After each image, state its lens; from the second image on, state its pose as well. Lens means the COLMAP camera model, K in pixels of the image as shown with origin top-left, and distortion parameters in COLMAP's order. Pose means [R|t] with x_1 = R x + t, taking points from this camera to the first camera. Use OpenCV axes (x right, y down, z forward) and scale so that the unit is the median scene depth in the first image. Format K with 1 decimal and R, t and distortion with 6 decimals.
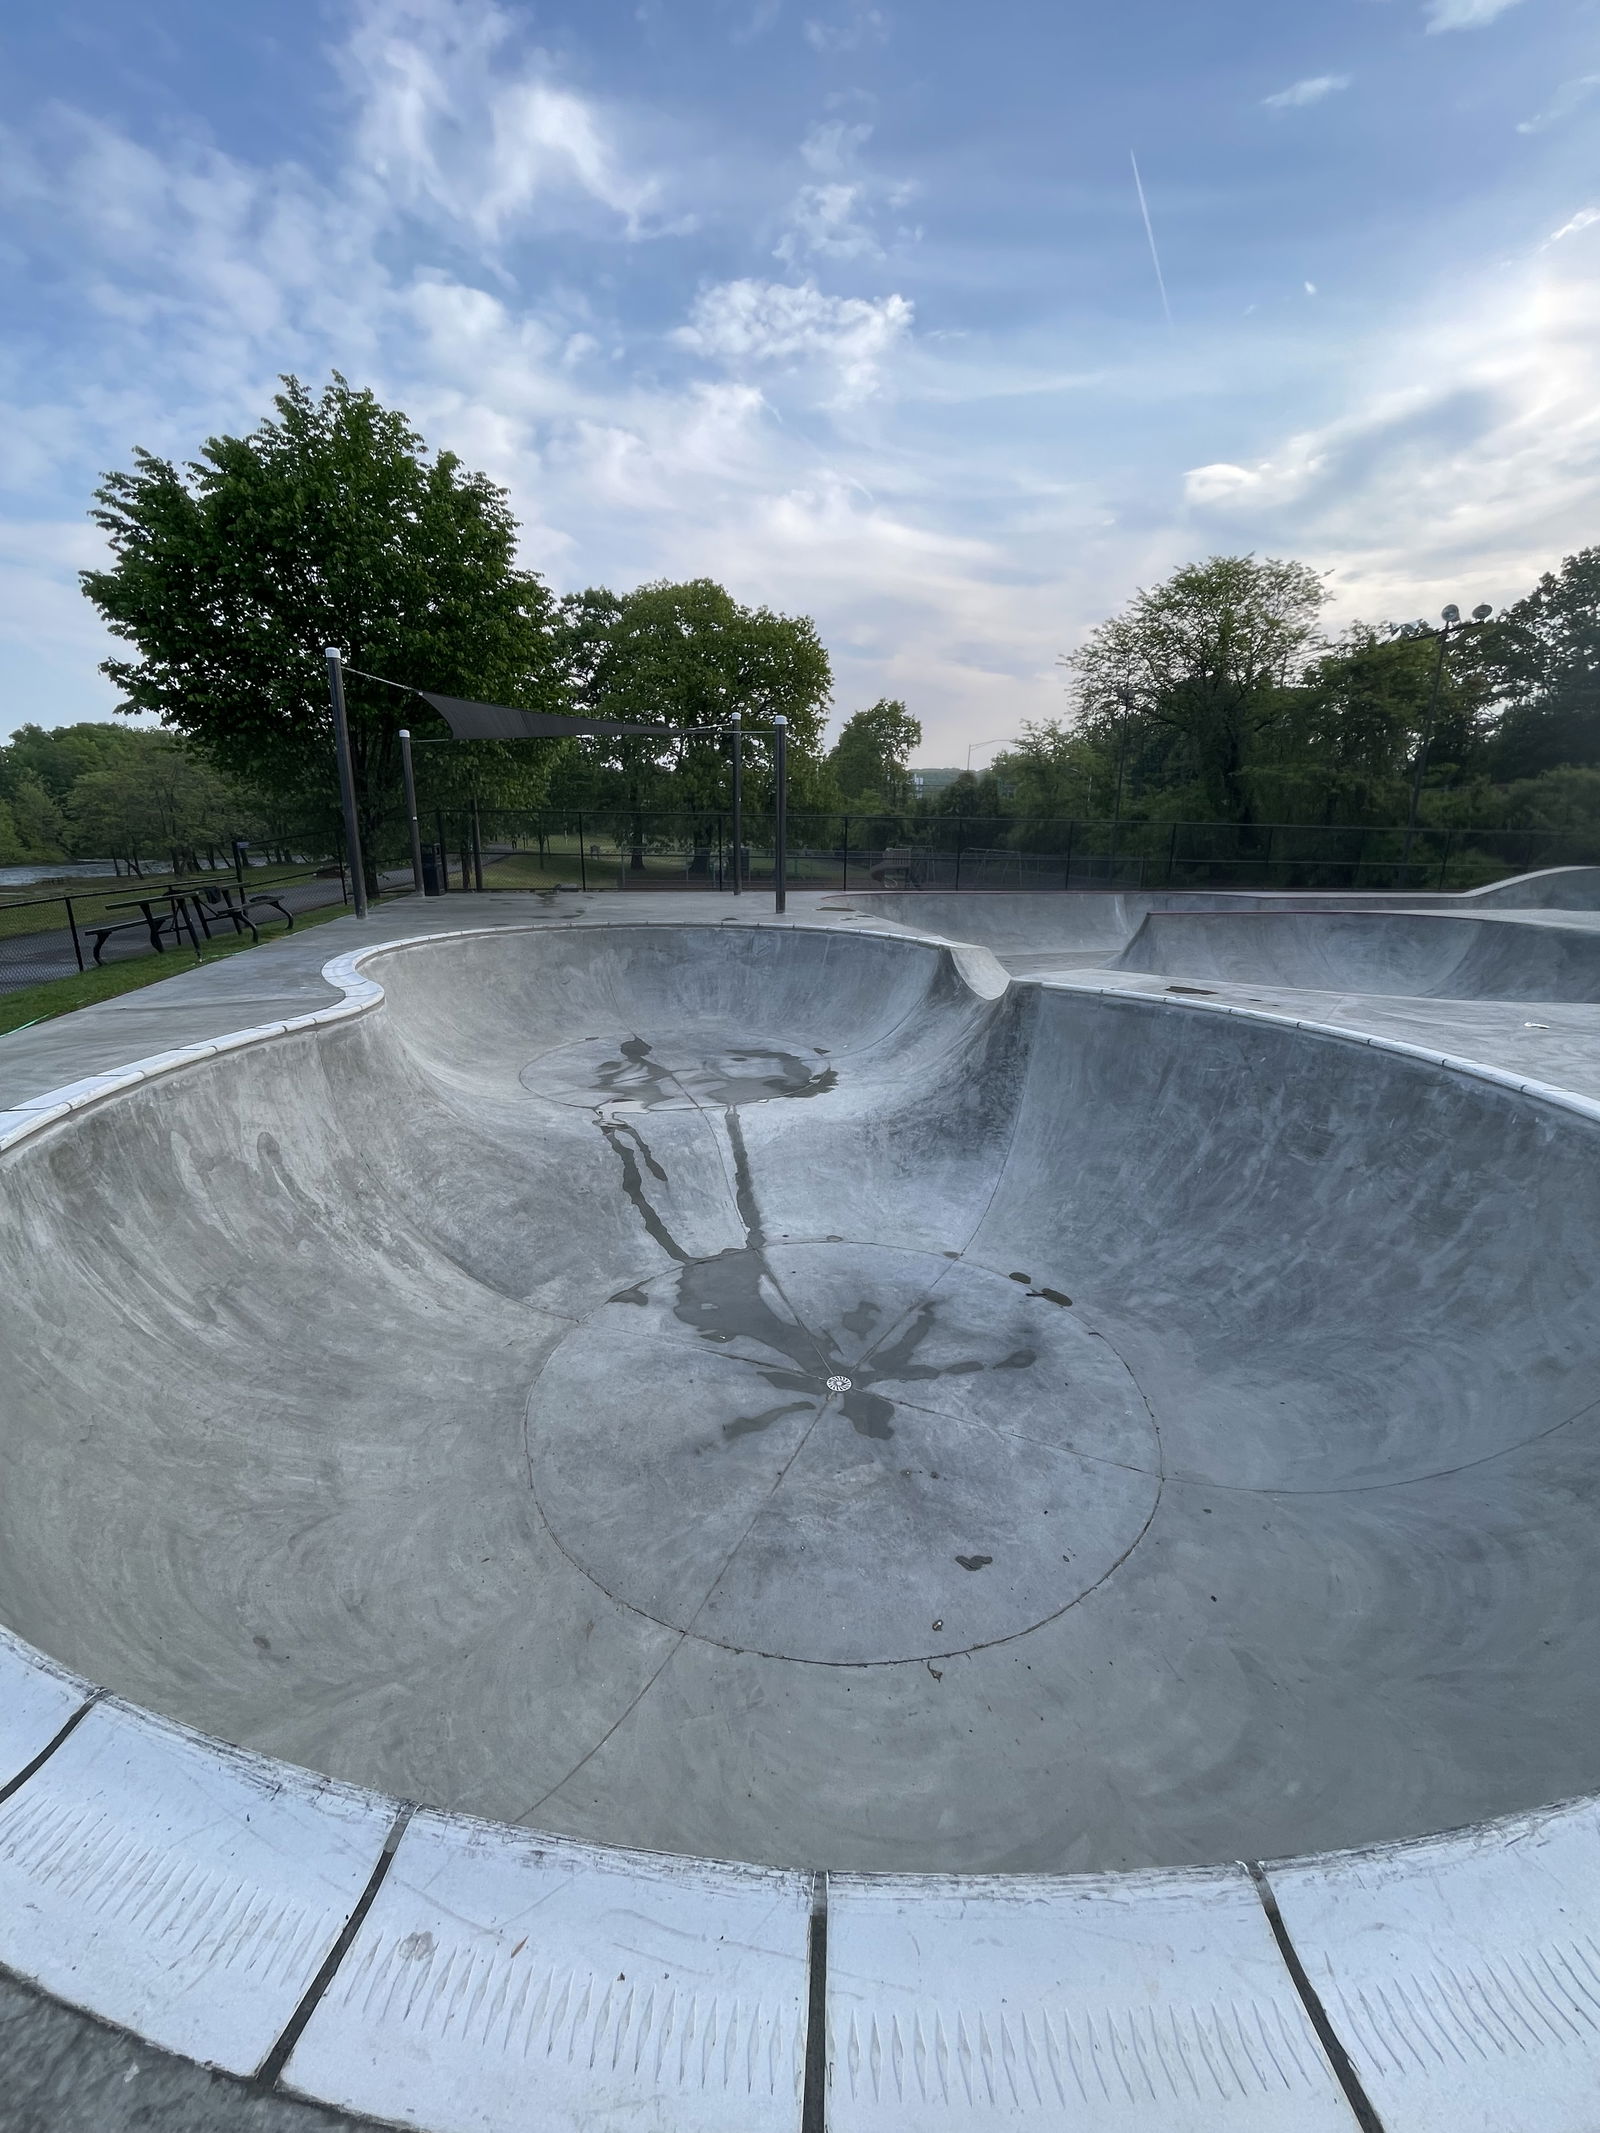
lens RADIAL K [[860.4, 0, 806.4], [0, 860.4, 1069.4], [0, 0, 1]] dist [-0.011432, 0.006313]
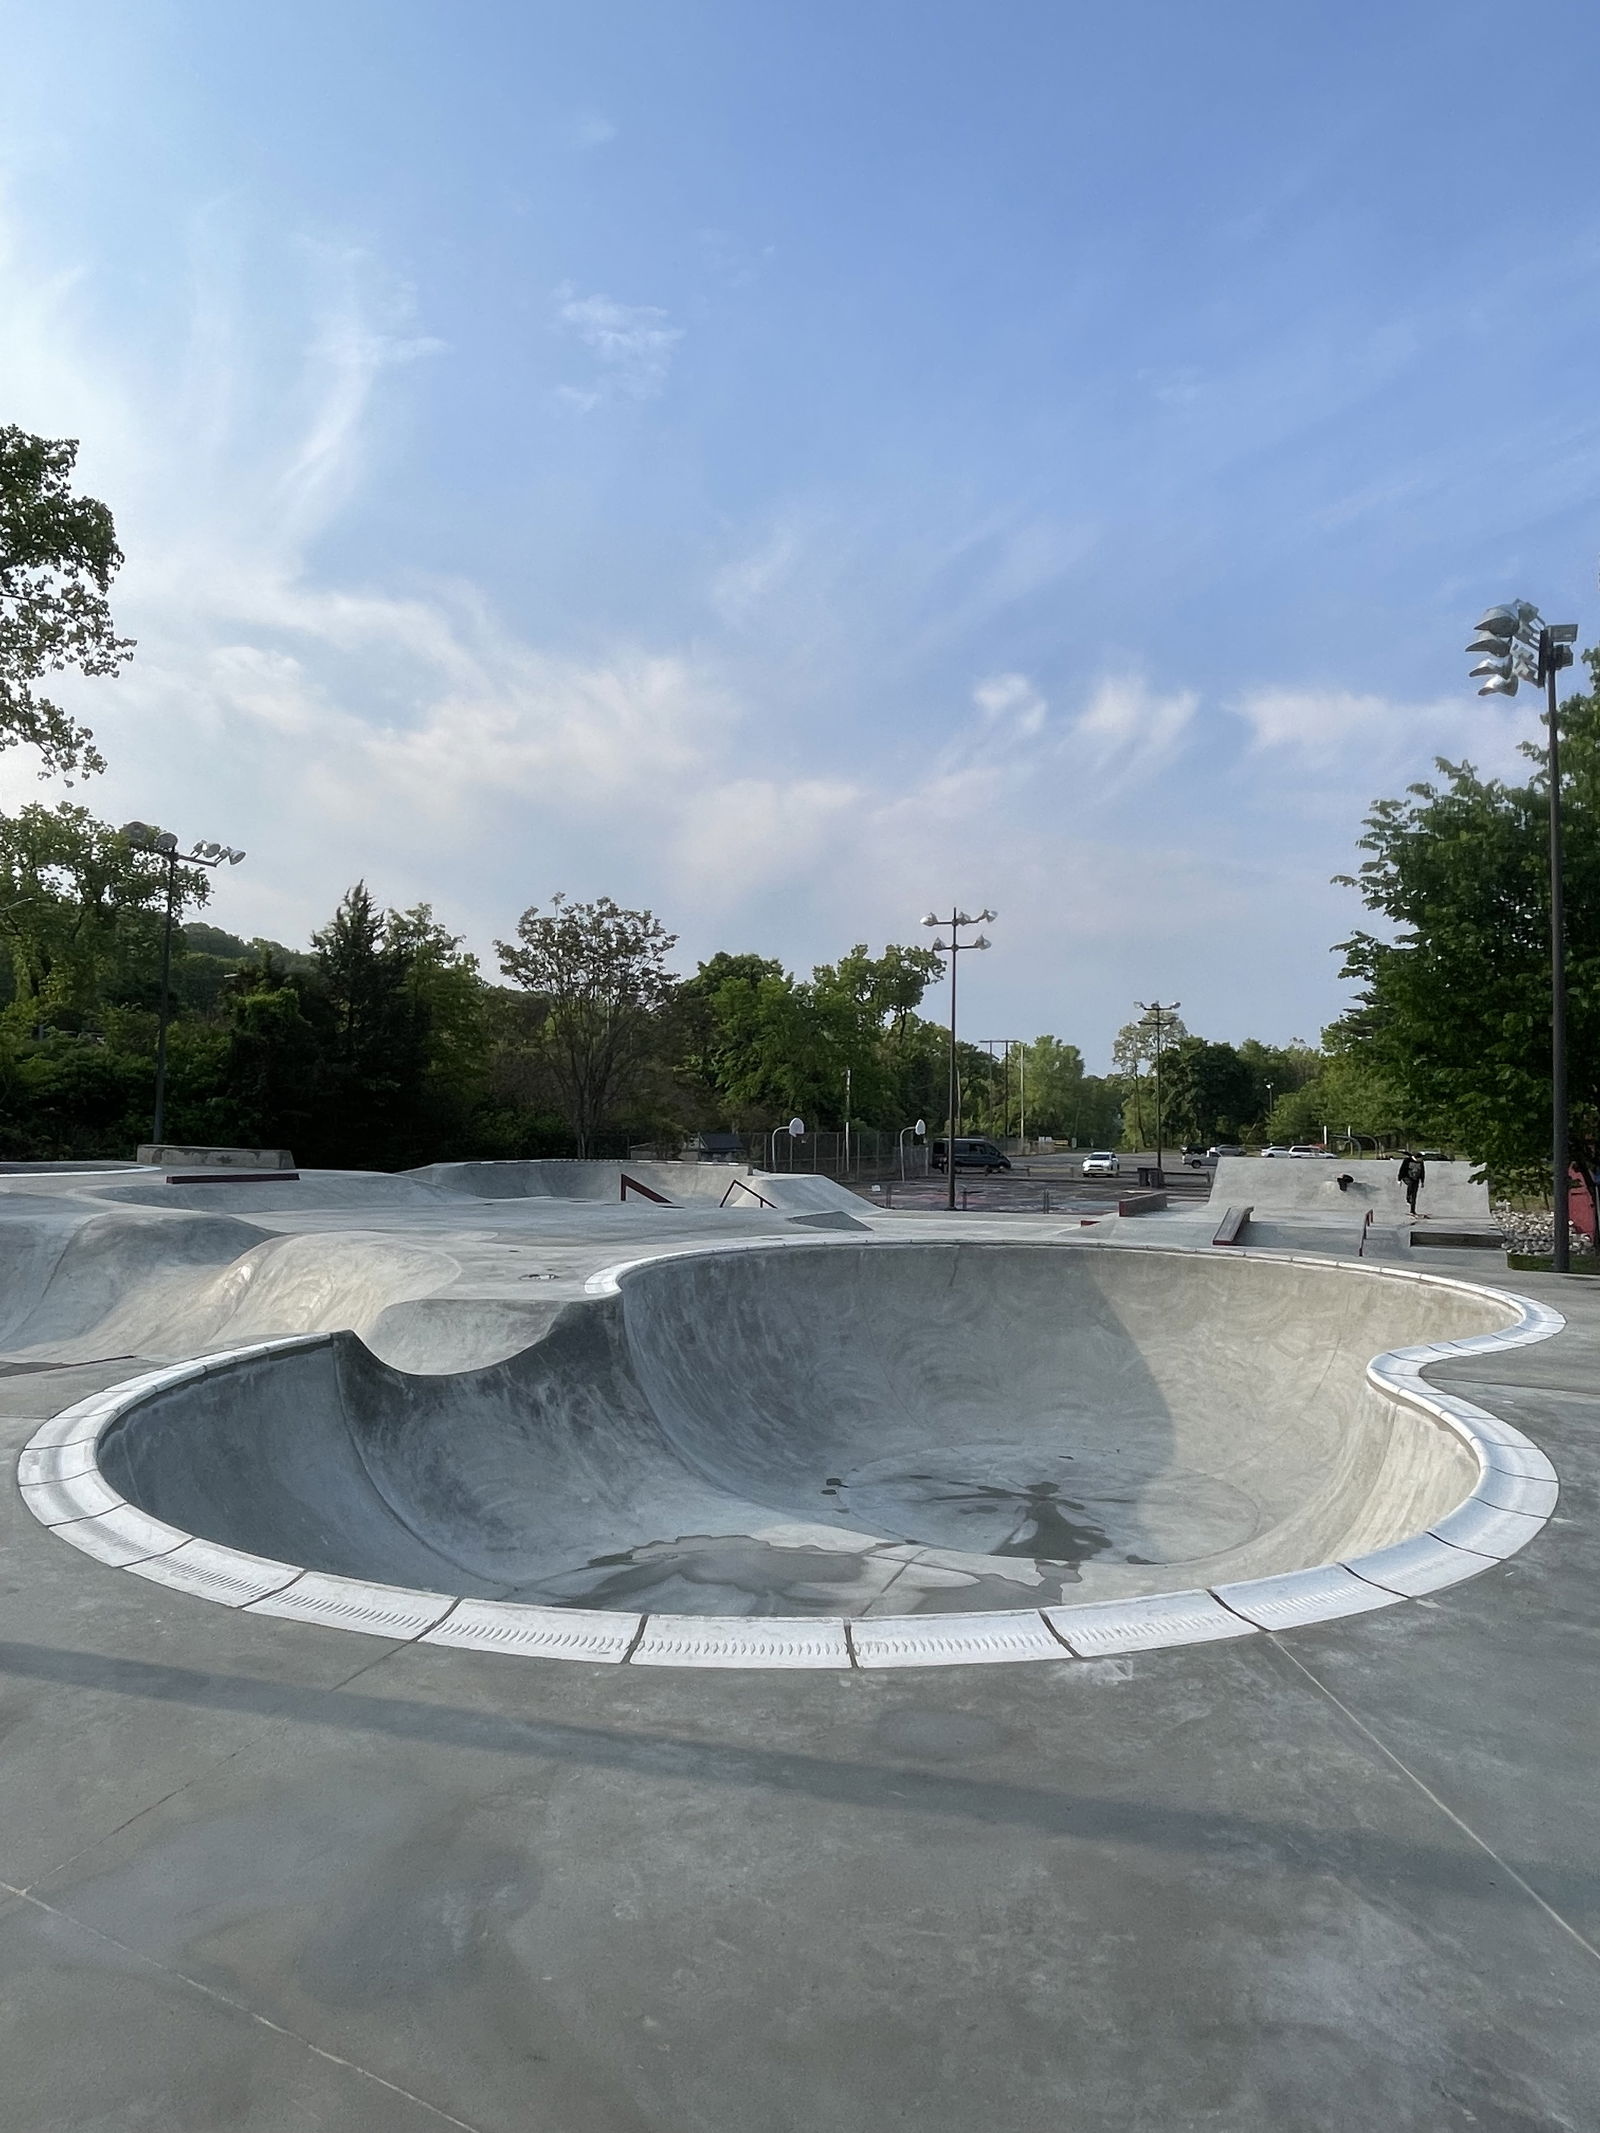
lens RADIAL K [[1320.5, 0, 800.0], [0, 1320.5, 1066.5], [0, 0, 1]] dist [0.029385, -0.001416]
pose [[-0.734789, -0.014371, 0.678144, -1.159679], [0.140943, 0.974719, 0.173372, -0.795133], [-0.663491, 0.222972, -0.714187, 2.662459]]
